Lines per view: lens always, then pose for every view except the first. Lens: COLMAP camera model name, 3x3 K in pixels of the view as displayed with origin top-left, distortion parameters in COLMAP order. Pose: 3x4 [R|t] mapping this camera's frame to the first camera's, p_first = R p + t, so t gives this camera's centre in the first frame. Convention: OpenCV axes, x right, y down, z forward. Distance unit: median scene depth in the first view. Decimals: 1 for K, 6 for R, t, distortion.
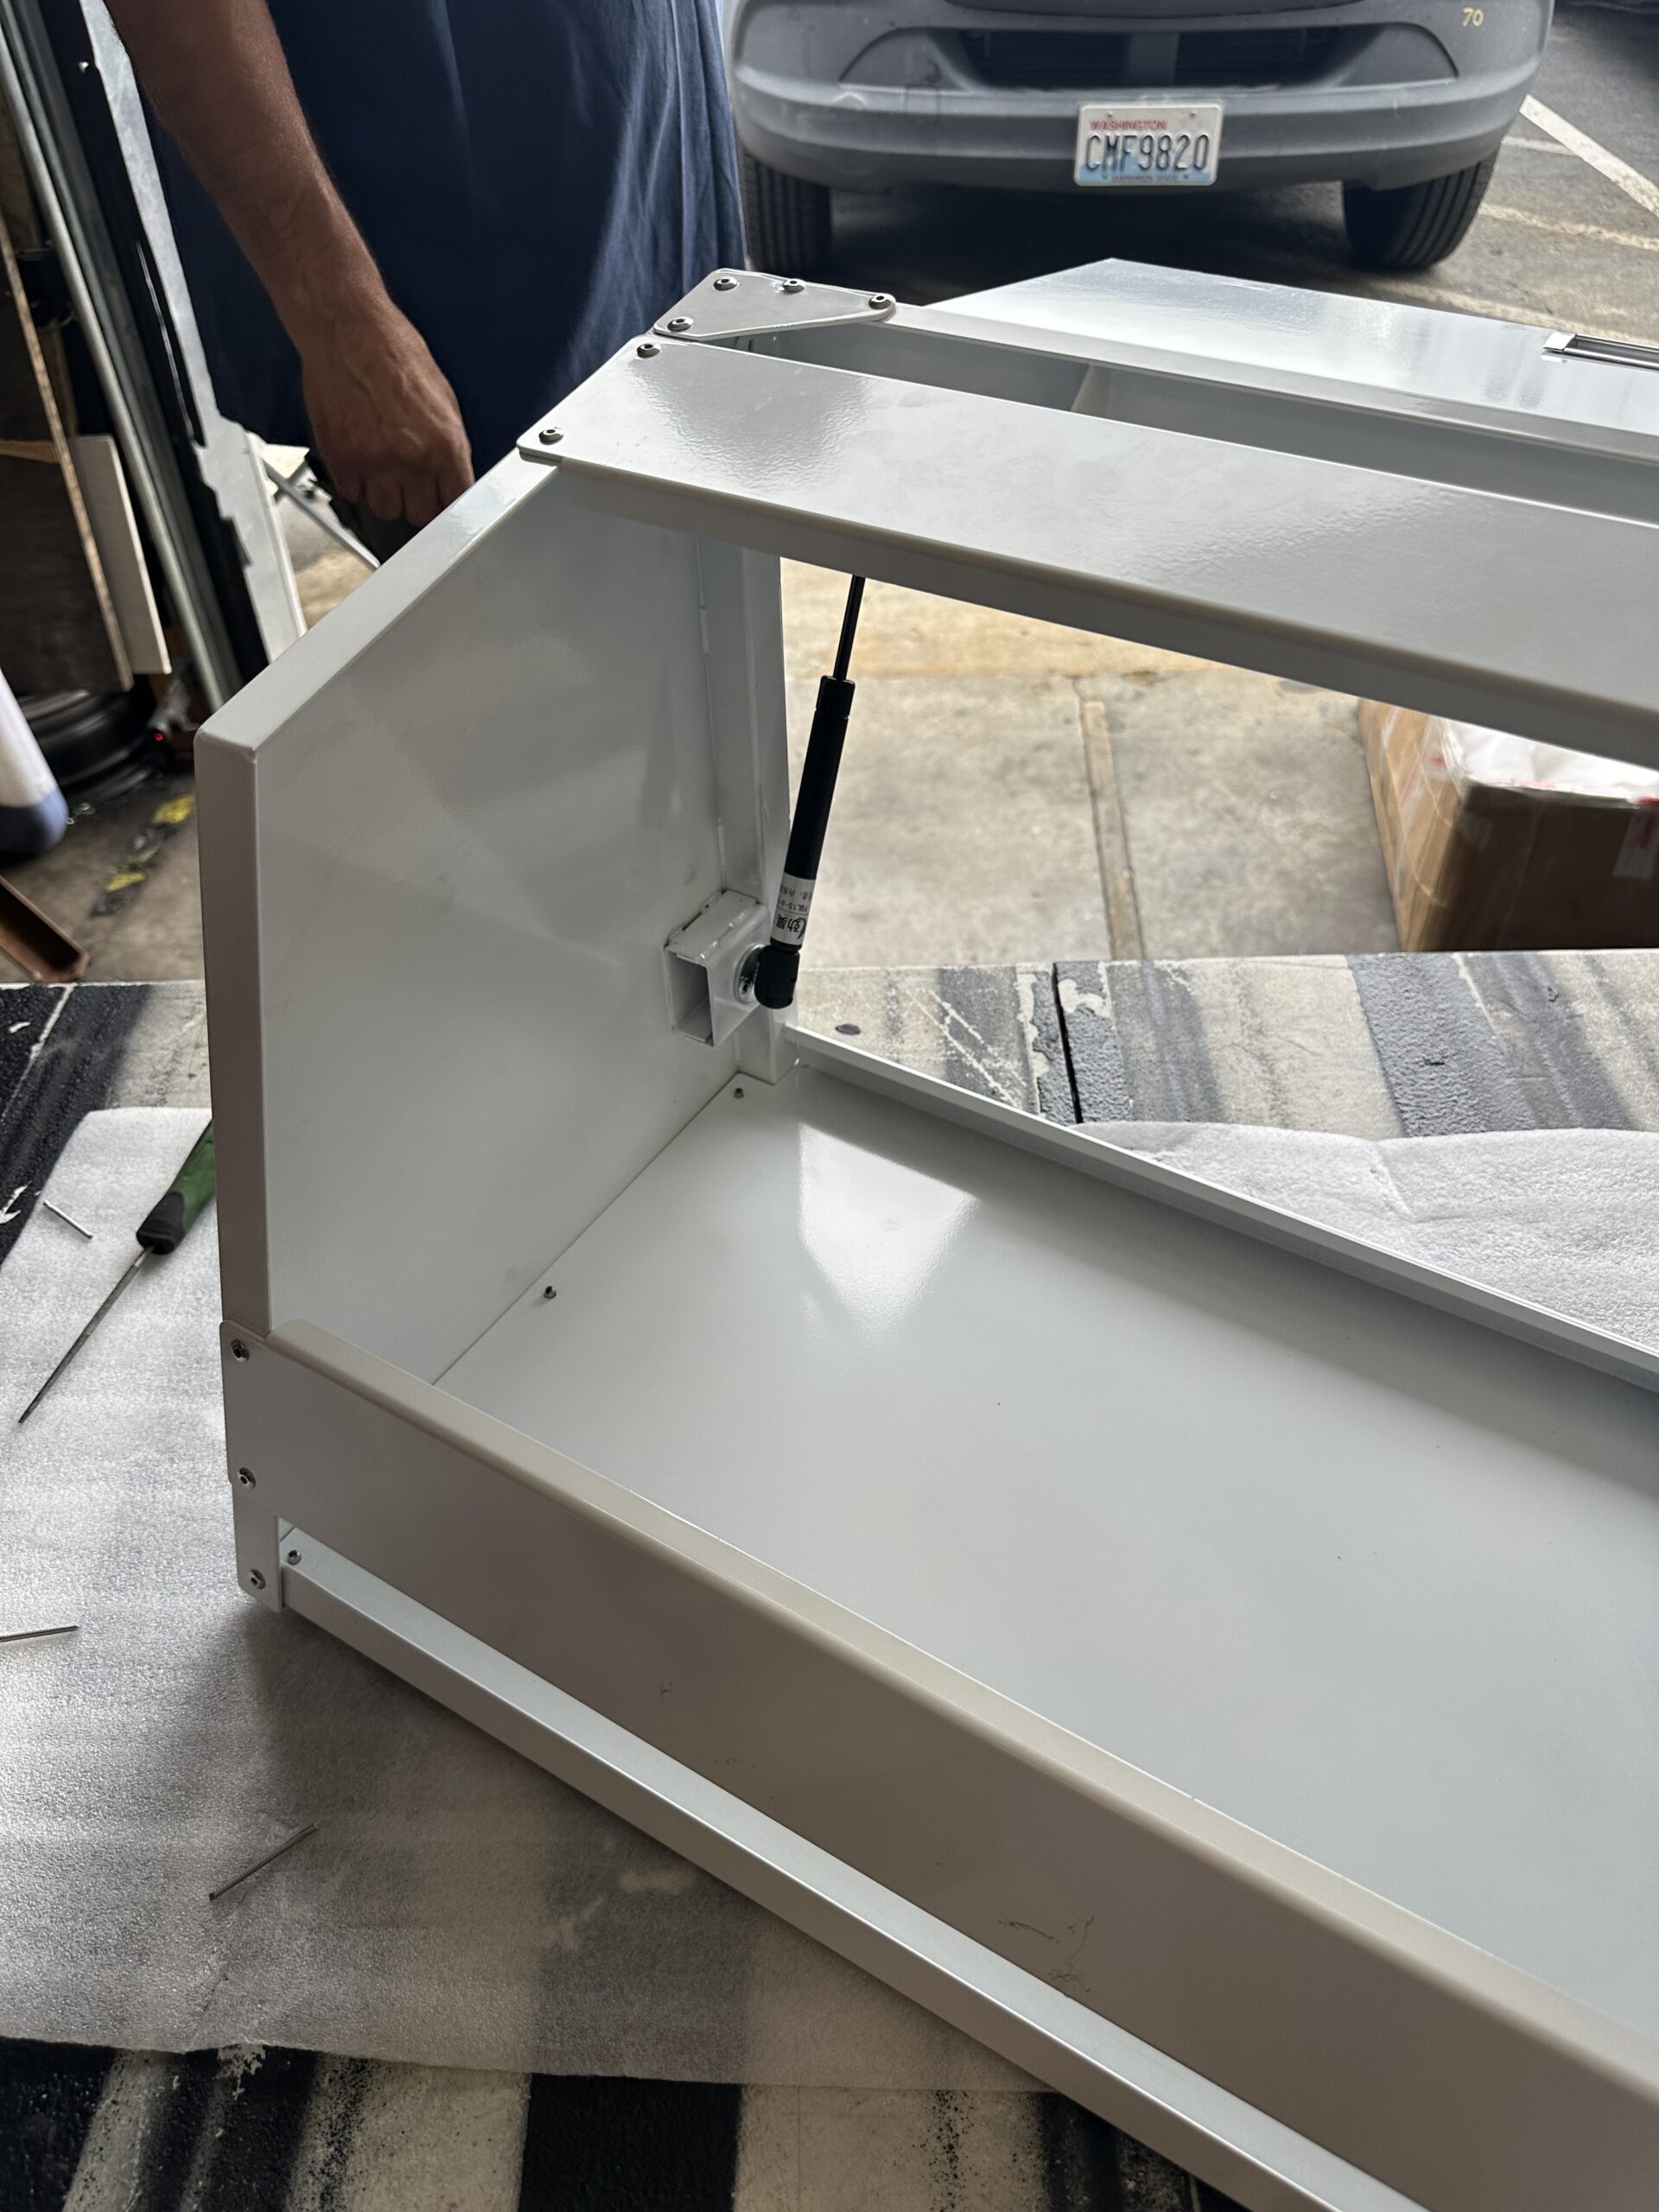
lens RADIAL K [[1644.7, 0, 825.4], [0, 1644.7, 1067.3], [0, 0, 1]] dist [-0.001876, -0.011263]
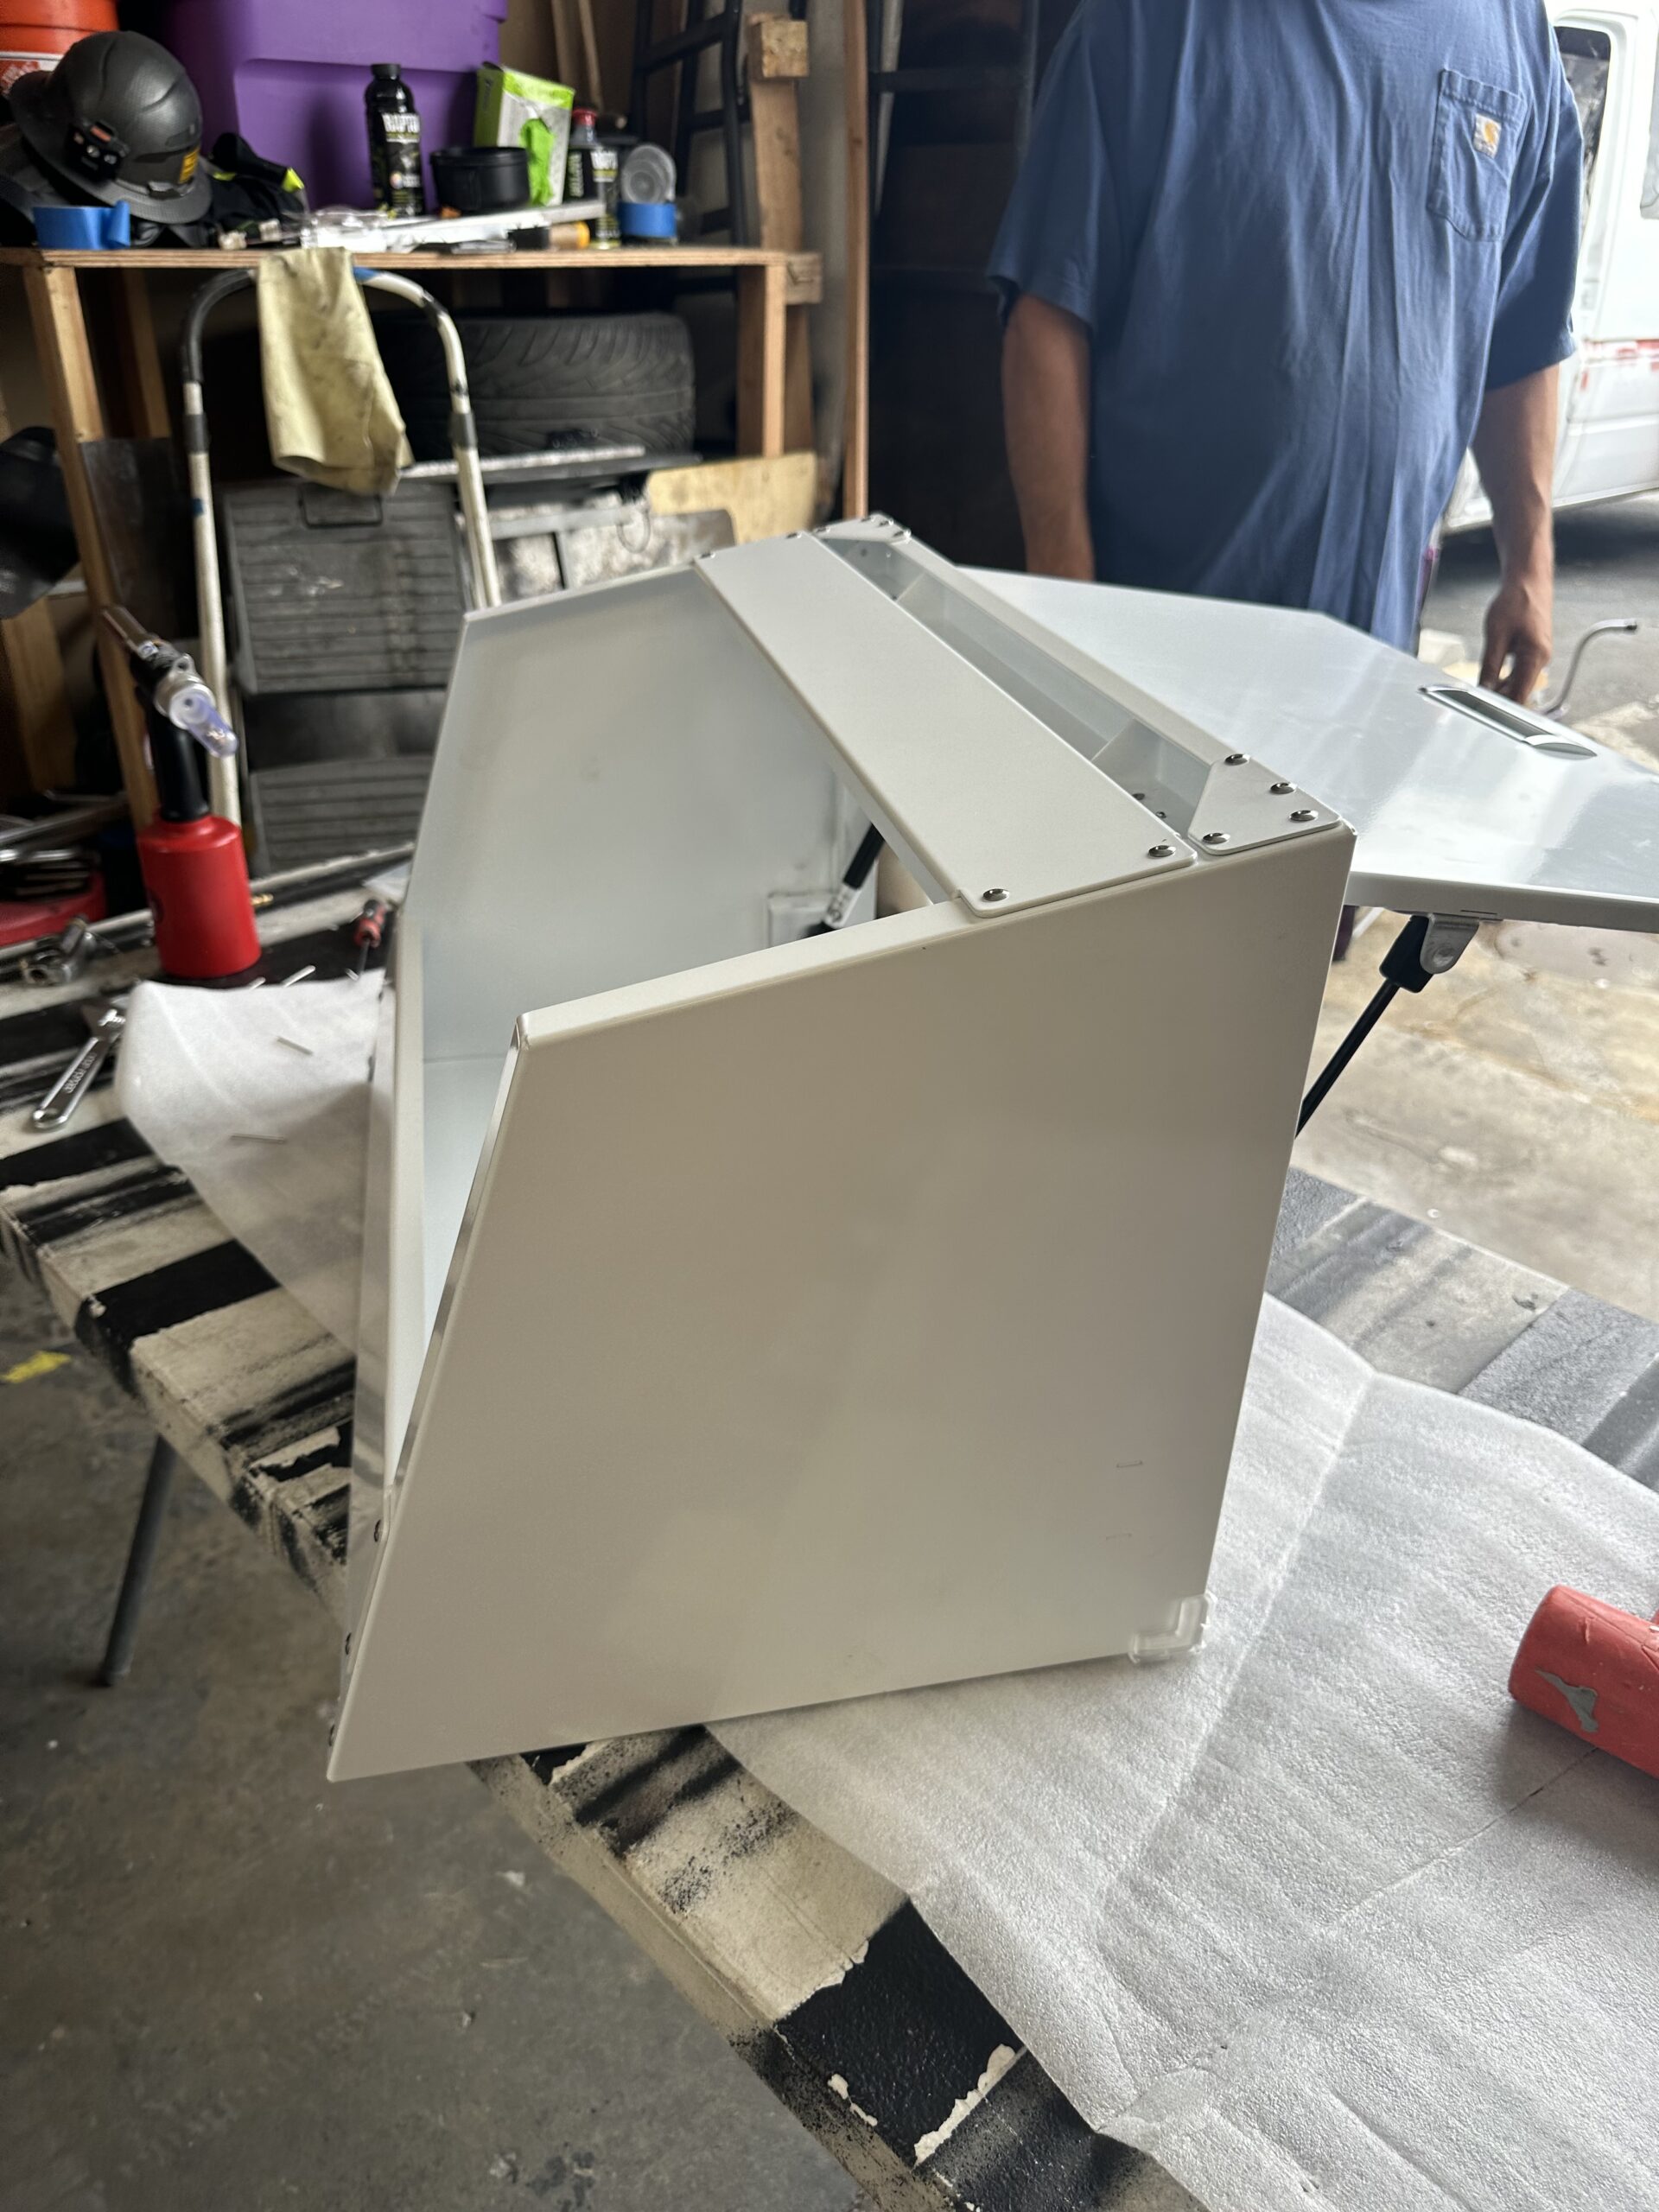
lens RADIAL K [[1644.7, 0, 825.4], [0, 1644.7, 1067.3], [0, 0, 1]] dist [-0.001876, -0.011263]
pose [[0.688373, 0.355998, -0.631988, 1.457755], [-0.492518, 0.869036, -0.046933, 0.165042], [0.532512, 0.343573, 0.773556, -0.230233]]
